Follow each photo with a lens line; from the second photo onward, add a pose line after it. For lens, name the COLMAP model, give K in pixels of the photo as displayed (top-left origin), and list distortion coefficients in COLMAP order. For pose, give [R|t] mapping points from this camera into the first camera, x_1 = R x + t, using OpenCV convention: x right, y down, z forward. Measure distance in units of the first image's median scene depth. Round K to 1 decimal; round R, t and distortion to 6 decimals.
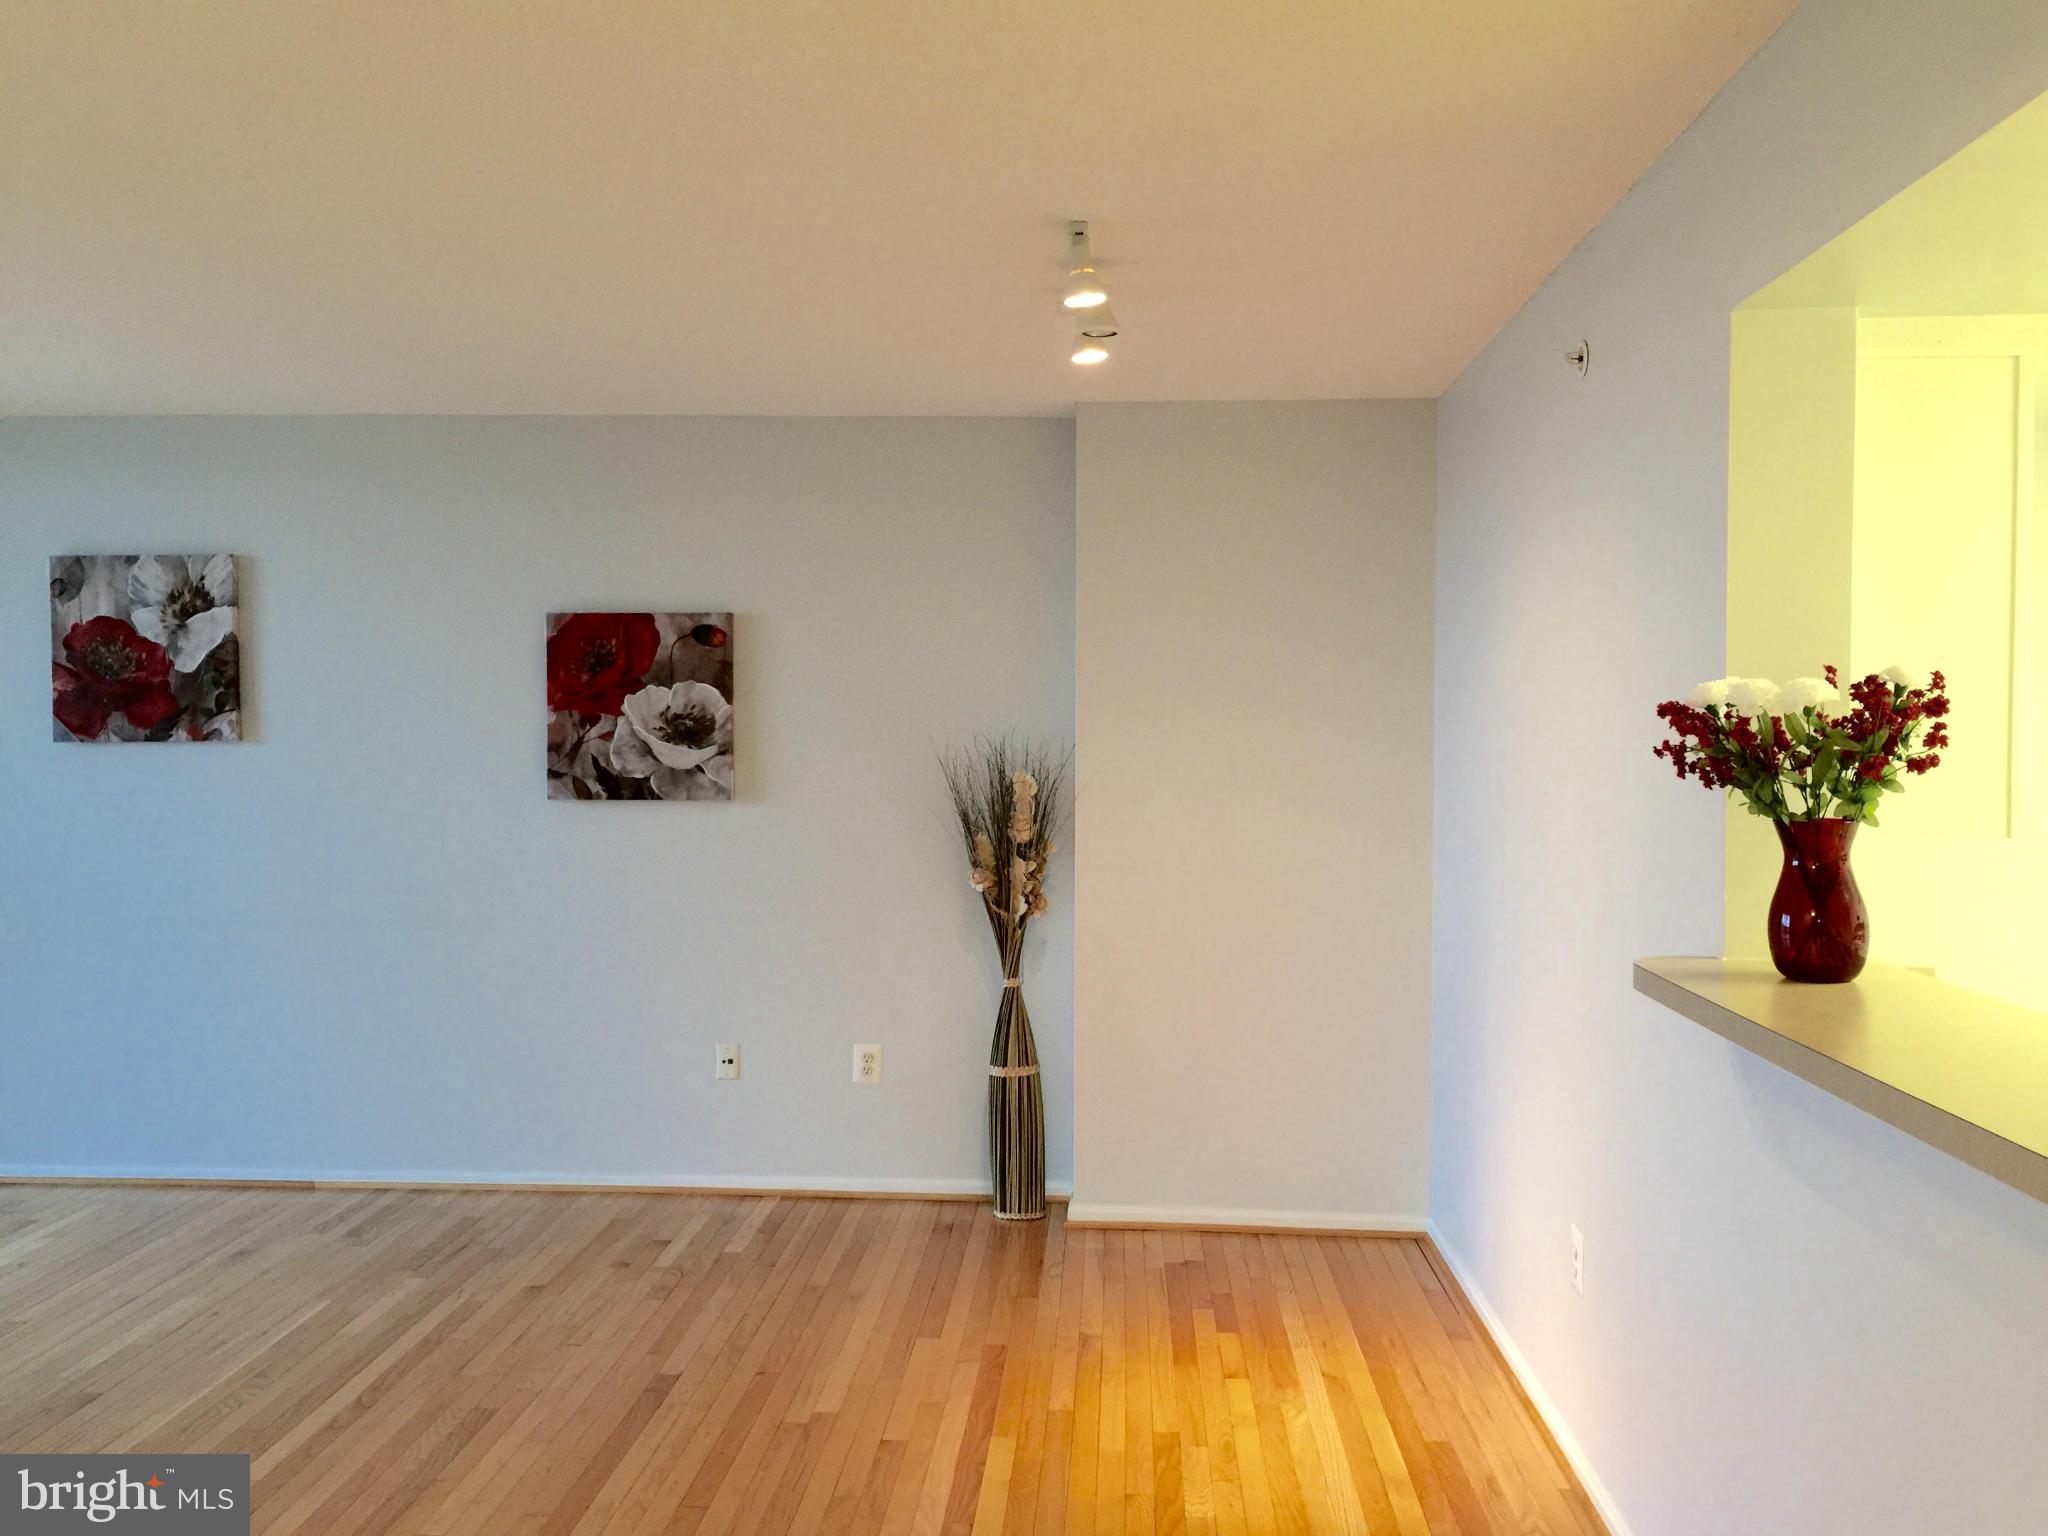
lens RADIAL K [[1724.6, 0, 1024.0], [0, 1724.6, 768.0], [0, 0, 1]] dist [0.041165, -0.086414]
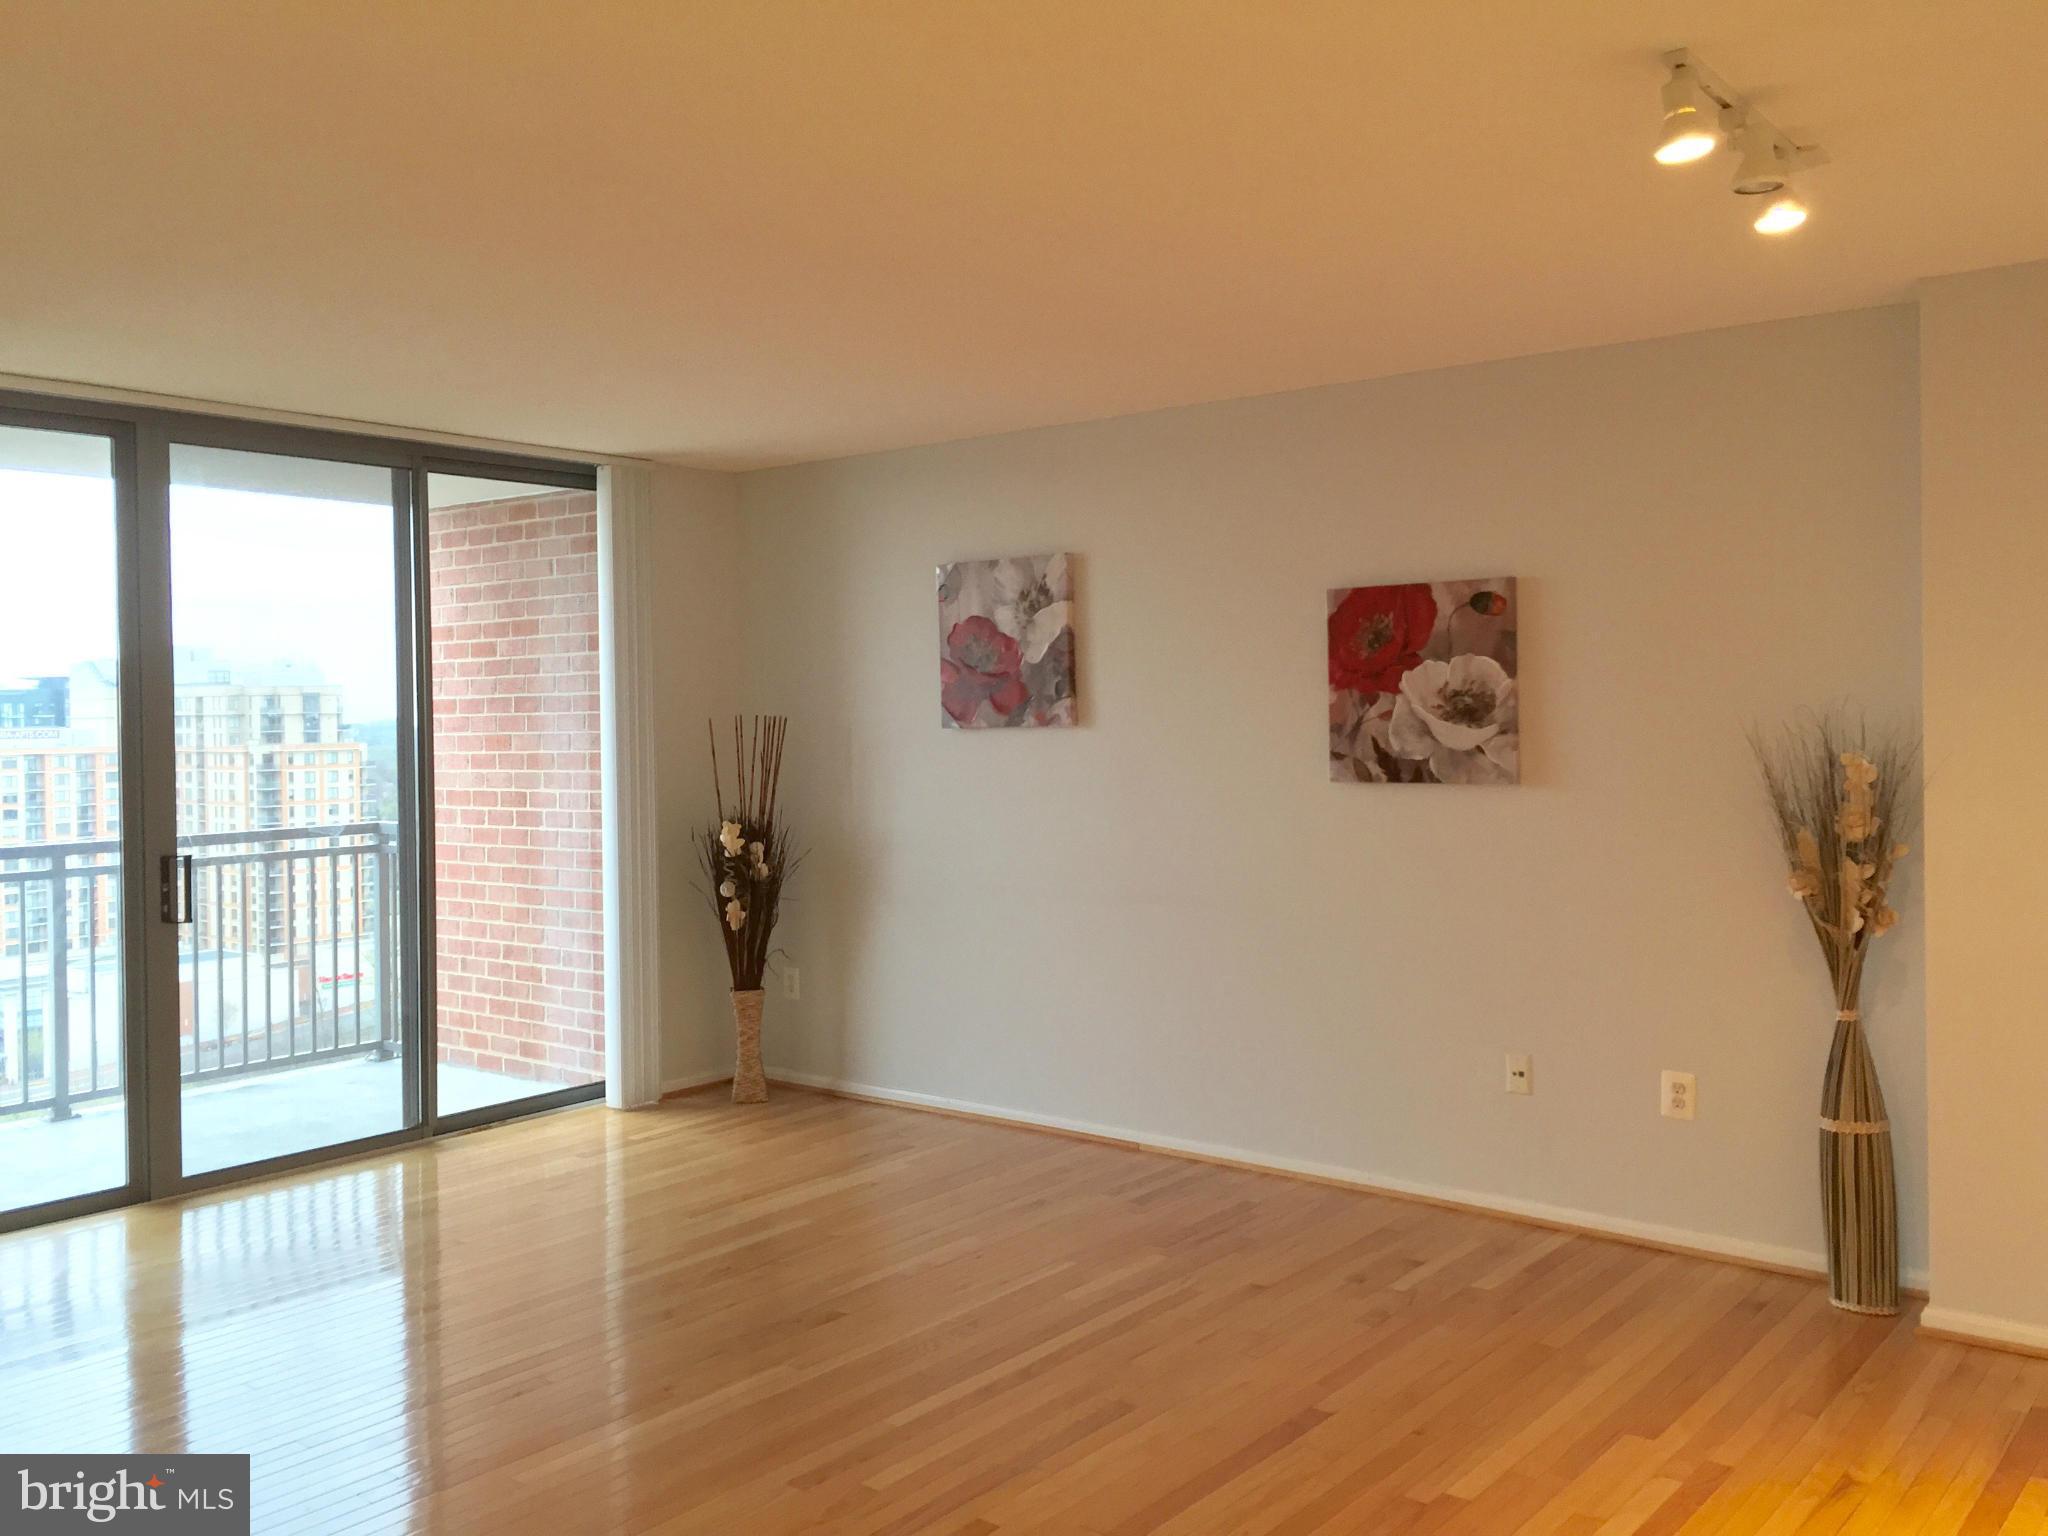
lens RADIAL K [[1707.4, 0, 1001.5], [0, 1707.4, 745.2], [0, 0, 1]] dist [0.041527, -0.080922]
pose [[0.804796, -0.004679, -0.593533, 0.145593], [0.004721, 0.999988, -0.001481, -0.001809], [0.593532, -0.001610, 0.804809, 0.121671]]
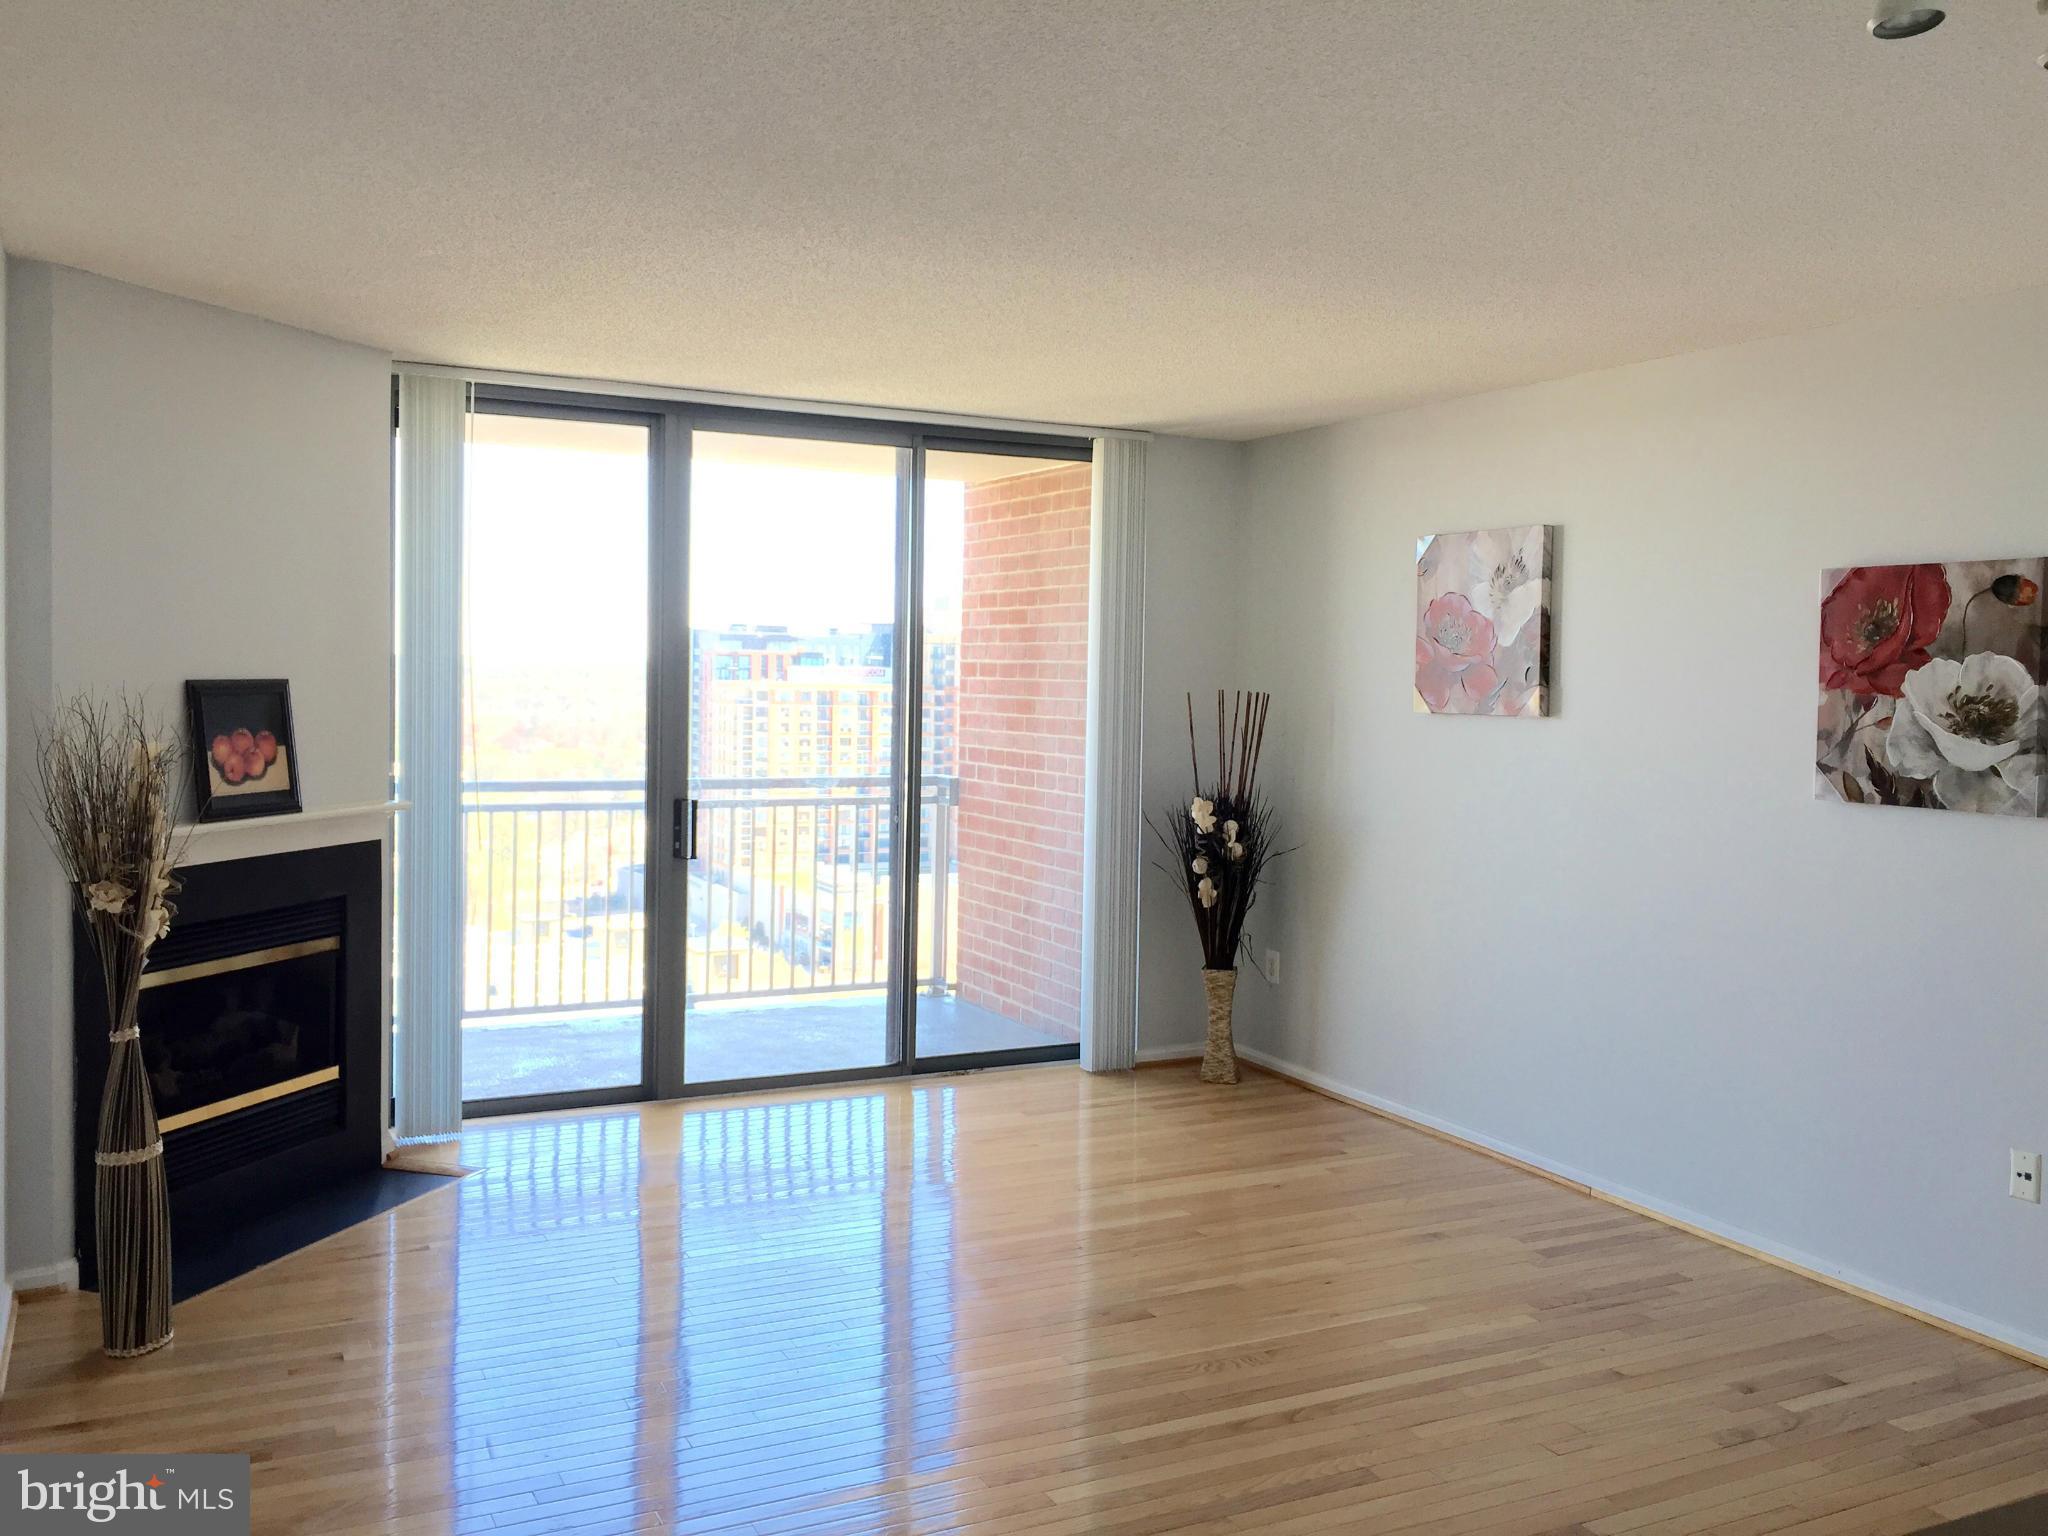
lens RADIAL K [[1707.4, 0, 1001.5], [0, 1707.4, 745.2], [0, 0, 1]] dist [0.041527, -0.080922]
pose [[0.495132, 0.042909, -0.867757, 0.236502], [-0.039948, 0.998848, 0.026598, -0.013275], [0.867899, 0.021495, 0.496276, 0.268957]]
